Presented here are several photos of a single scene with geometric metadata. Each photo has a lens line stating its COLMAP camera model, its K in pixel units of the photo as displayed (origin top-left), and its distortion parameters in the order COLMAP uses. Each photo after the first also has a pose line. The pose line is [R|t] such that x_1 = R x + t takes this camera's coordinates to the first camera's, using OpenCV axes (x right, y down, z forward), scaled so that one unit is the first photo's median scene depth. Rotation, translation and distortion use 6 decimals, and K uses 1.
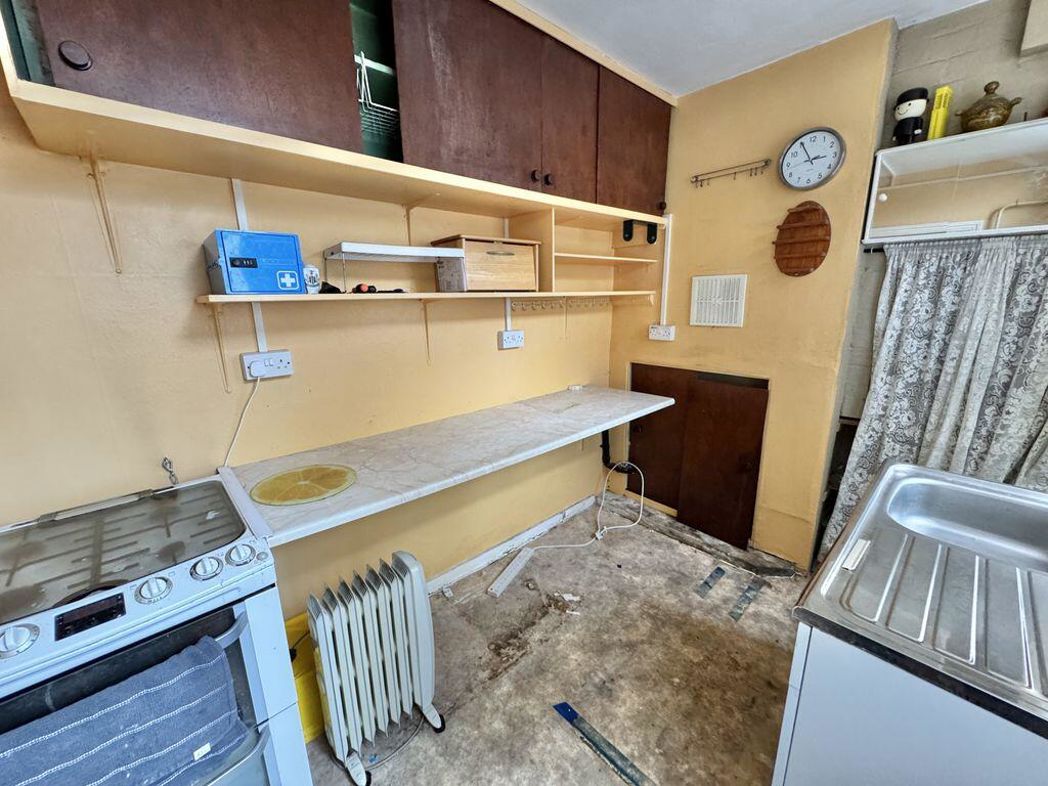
lens RADIAL K [[419.6, 0, 524.0], [0, 419.6, 393.0], [0, 0, 1]] dist [-0.002764, 0.000294]
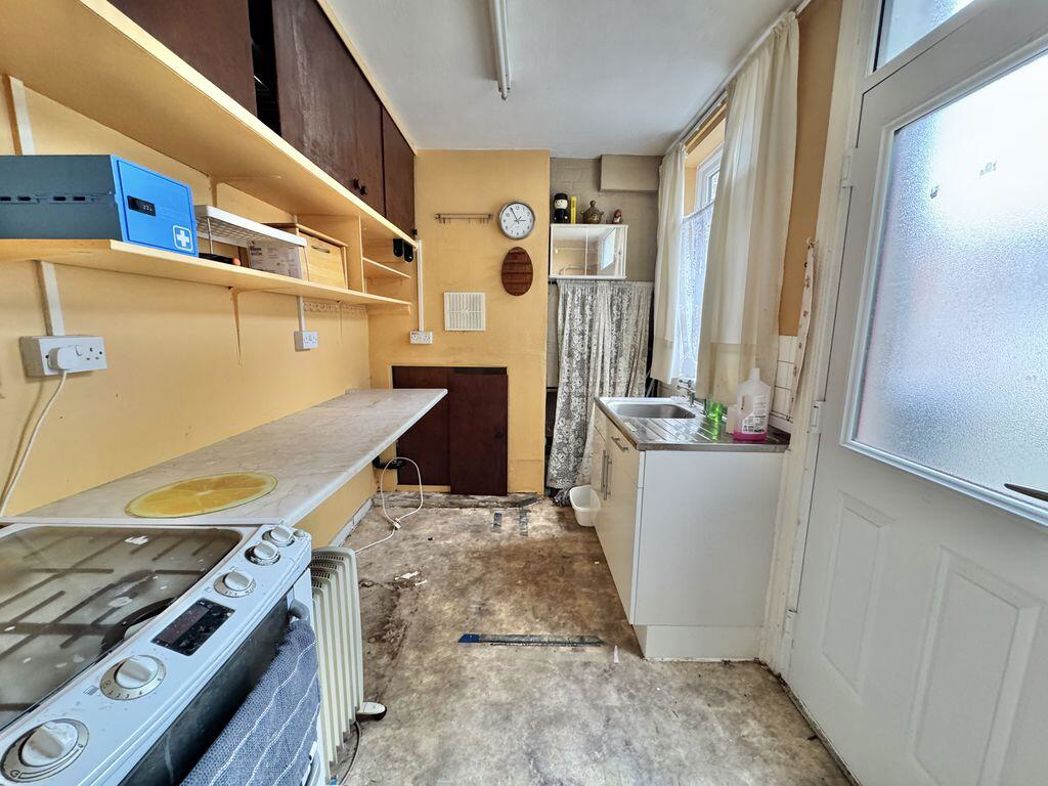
lens RADIAL K [[419.6, 0, 524.0], [0, 419.6, 393.0], [0, 0, 1]] dist [-0.002764, 0.000294]
pose [[0.678703, -0.093948, 0.728379, -0.471462], [0.146657, 0.989146, -0.009073, 0.085347], [-0.719620, 0.112979, 0.685115, -0.000794]]
